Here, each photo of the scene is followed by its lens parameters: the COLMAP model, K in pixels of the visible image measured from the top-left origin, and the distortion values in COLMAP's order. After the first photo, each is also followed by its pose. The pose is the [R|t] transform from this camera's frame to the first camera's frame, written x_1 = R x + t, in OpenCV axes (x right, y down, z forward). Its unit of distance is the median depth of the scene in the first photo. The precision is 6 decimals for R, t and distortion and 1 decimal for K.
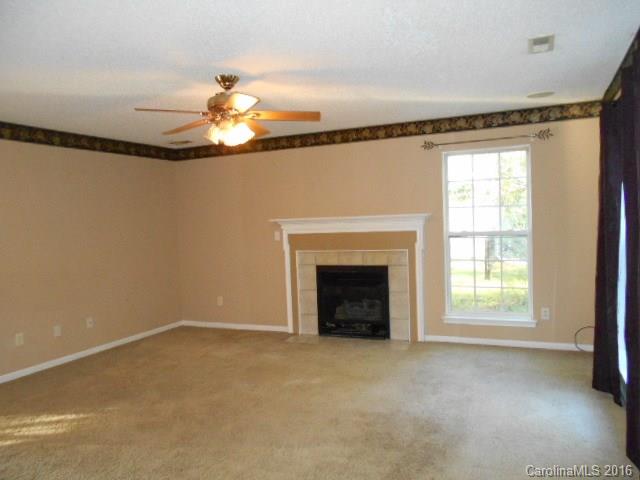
lens RADIAL K [[491.1, 0, 325.8], [0, 491.1, 242.2], [0, 0, 1]] dist [-0.001348, 0.039866]
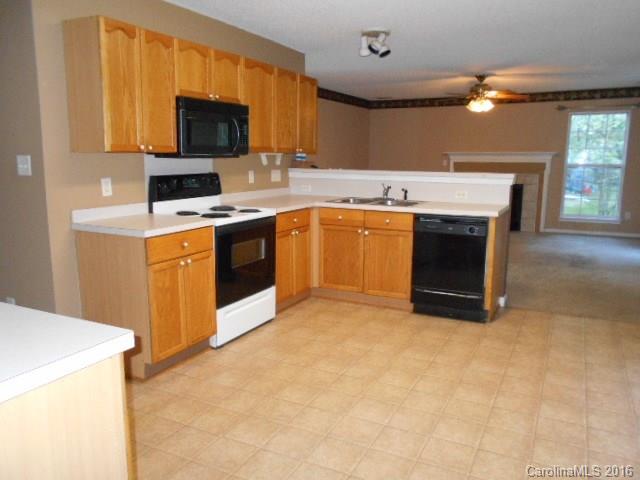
lens RADIAL K [[491.1, 0, 318.8], [0, 491.1, 237.0], [0, 0, 1]] dist [-0.001348, 0.039866]
pose [[0.998501, 0.044948, -0.031235, -0.486111], [-0.040664, 0.991150, 0.126367, 0.043498], [0.036639, -0.124907, 0.991492, -0.630053]]
